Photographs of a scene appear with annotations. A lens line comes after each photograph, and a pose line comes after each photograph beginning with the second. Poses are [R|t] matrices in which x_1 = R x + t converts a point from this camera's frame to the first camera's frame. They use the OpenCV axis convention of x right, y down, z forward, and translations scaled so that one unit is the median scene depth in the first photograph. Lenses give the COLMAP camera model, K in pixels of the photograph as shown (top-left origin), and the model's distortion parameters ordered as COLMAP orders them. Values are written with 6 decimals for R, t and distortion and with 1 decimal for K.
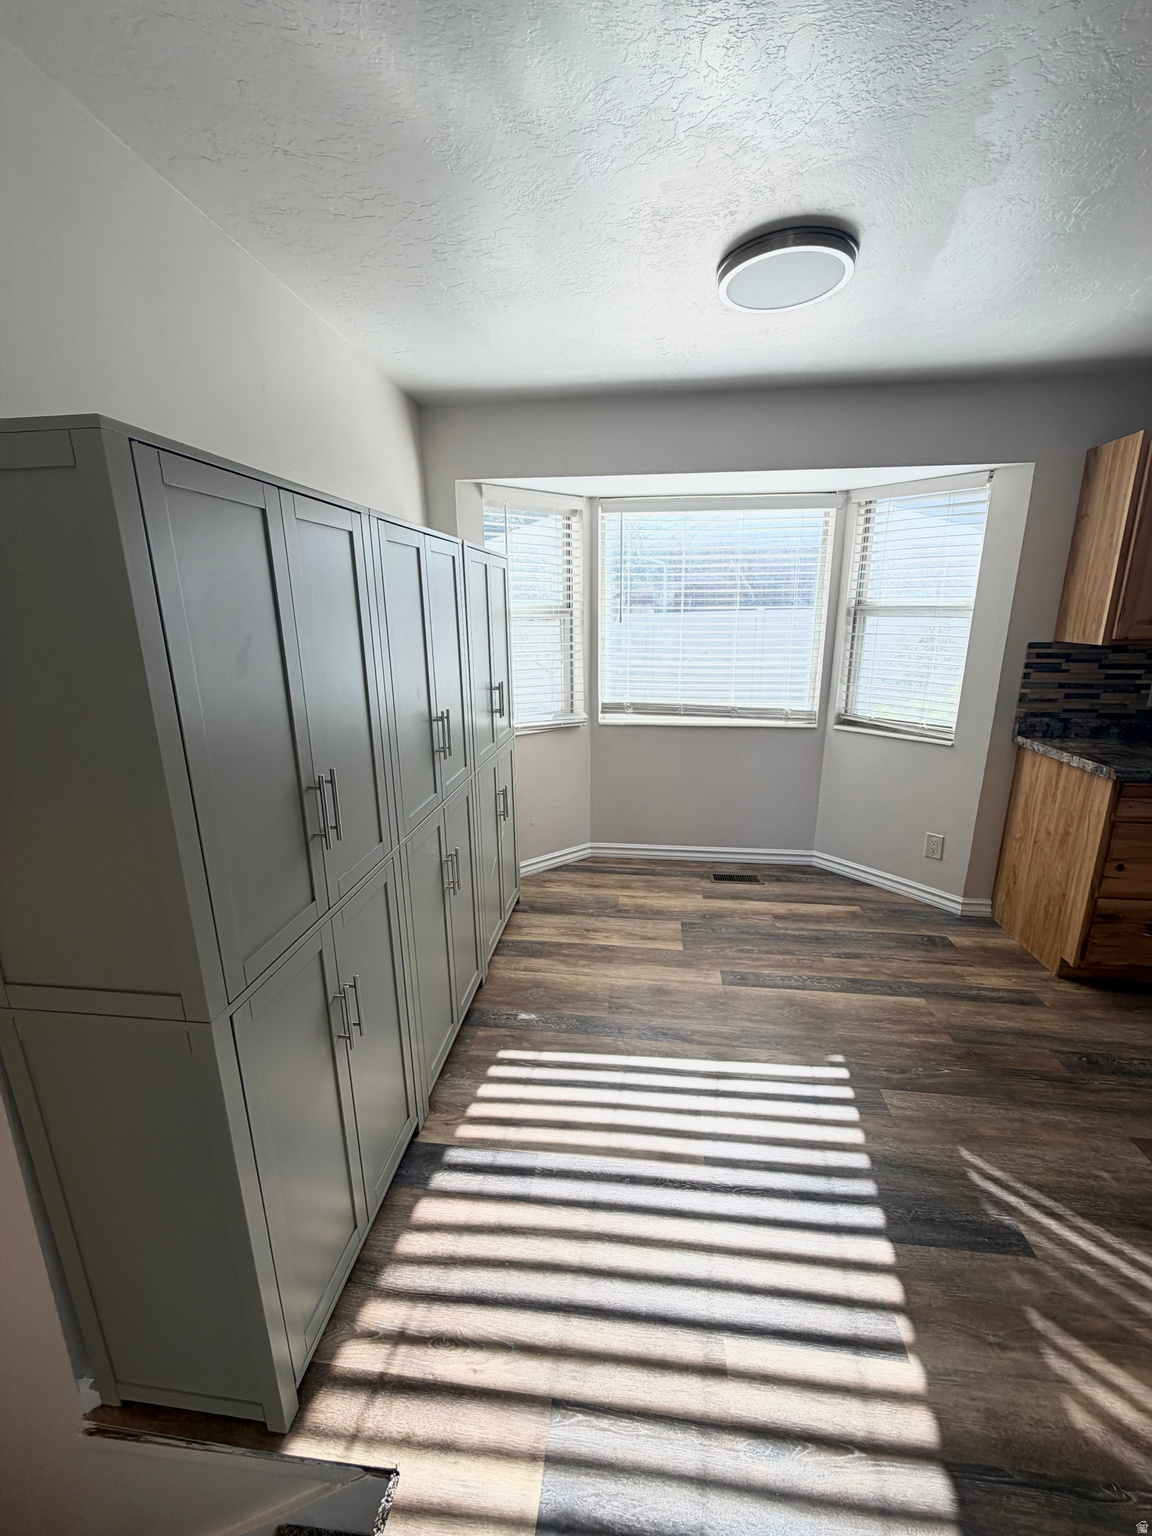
lens RADIAL K [[612.0, 0, 576.4], [0, 612.0, 762.8], [0, 0, 1]] dist [-0.001752, 0.000451]
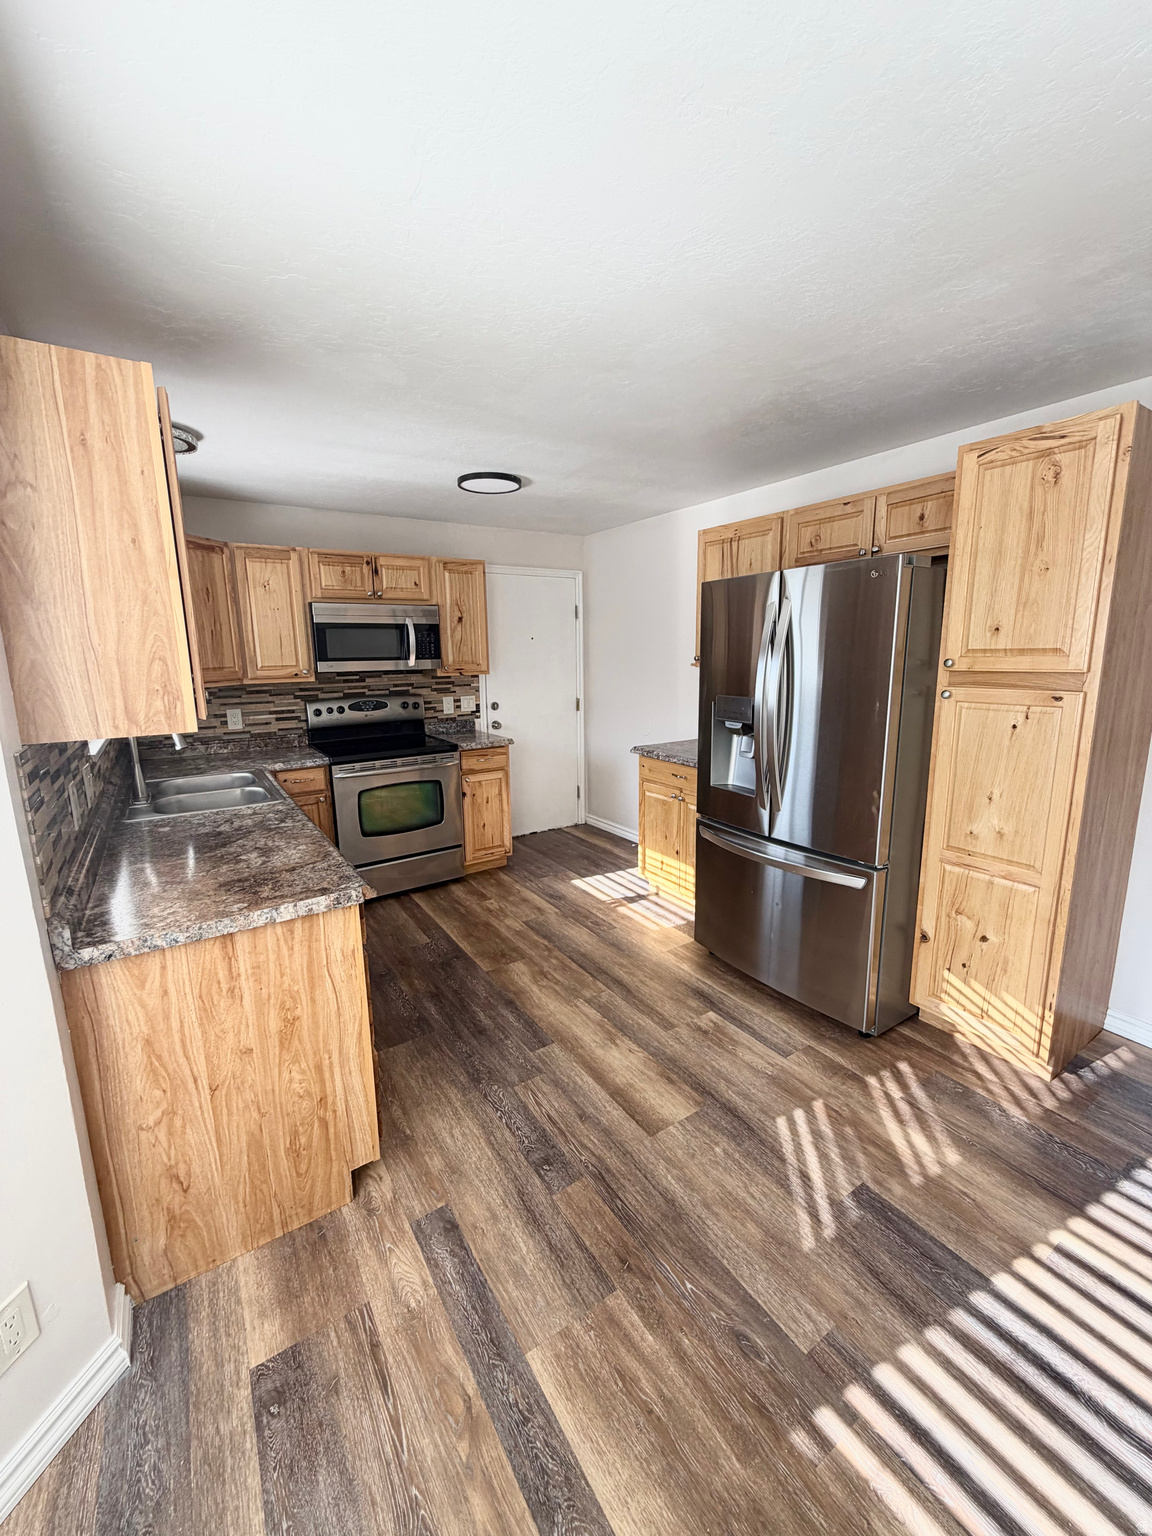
lens RADIAL K [[612.0, 0, 573.6], [0, 612.0, 762.1], [0, 0, 1]] dist [-0.001752, 0.000451]
pose [[-0.640532, -0.119519, 0.758574, 0.176590], [0.213564, 0.921122, 0.325461, -0.270268], [-0.737638, 0.370472, -0.564483, 1.041893]]
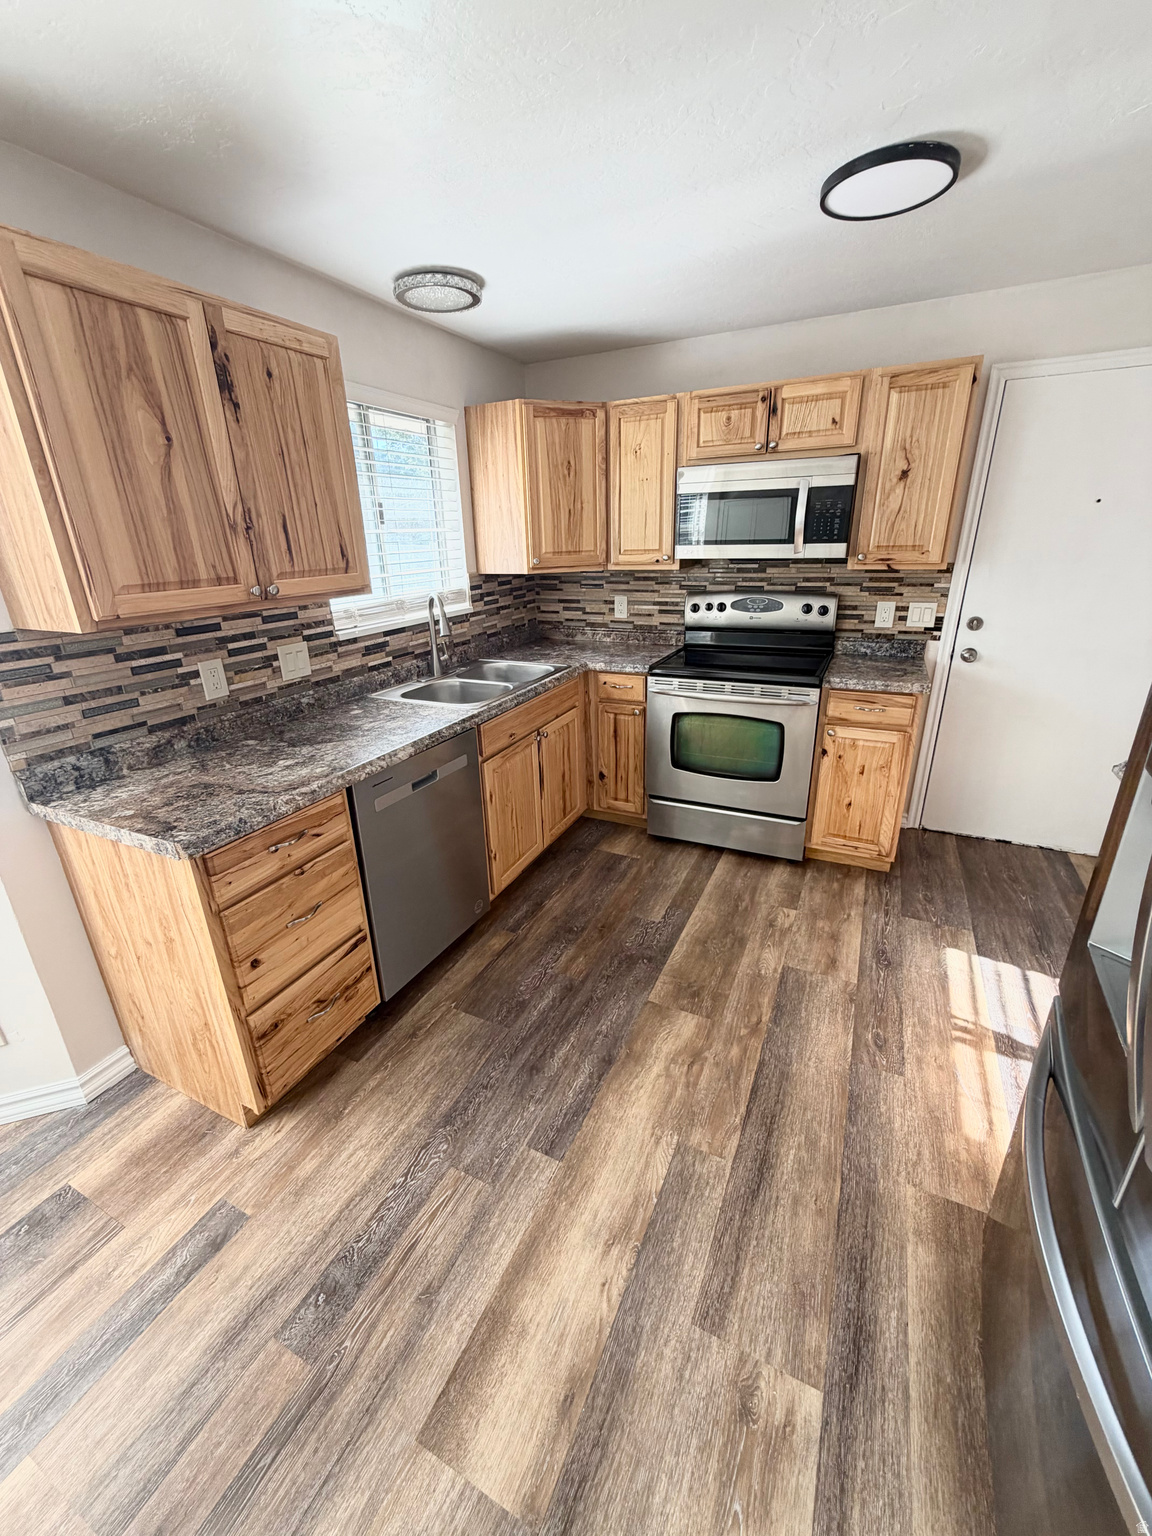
lens RADIAL K [[612.0, 0, 574.3], [0, 612.0, 761.2], [0, 0, 1]] dist [-0.001752, 0.000451]
pose [[0.327414, -0.324765, 0.887315, 0.448175], [0.257292, 0.934234, 0.246998, -0.100161], [-0.909176, 0.147428, 0.389440, 0.363546]]
